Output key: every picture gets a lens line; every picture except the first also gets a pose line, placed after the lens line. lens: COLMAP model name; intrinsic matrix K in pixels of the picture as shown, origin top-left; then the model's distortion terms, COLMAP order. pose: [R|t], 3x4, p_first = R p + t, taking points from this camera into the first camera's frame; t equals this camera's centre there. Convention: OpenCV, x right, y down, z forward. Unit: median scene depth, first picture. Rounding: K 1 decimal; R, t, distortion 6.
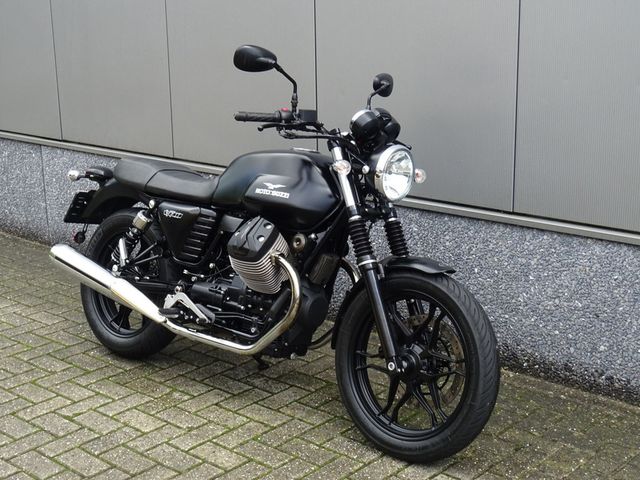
lens RADIAL K [[998.8, 0, 318.2], [0, 998.8, 241.2], [0, 0, 1]] dist [-0.006019, 0.000000]
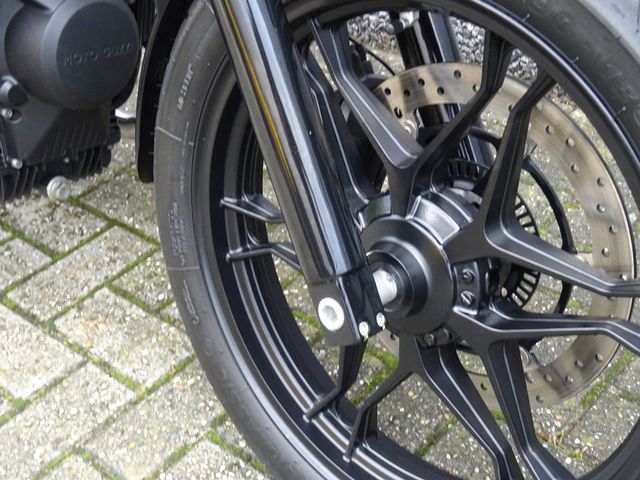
lens RADIAL K [[998.8, 0, 320.0], [0, 998.8, 238.2], [0, 0, 1]] dist [-0.006019, 0.000000]
pose [[0.997209, -0.066288, -0.034348, 0.075819], [0.074283, 0.927084, 0.367419, 0.018578], [0.007488, -0.368945, 0.929421, 0.743016]]
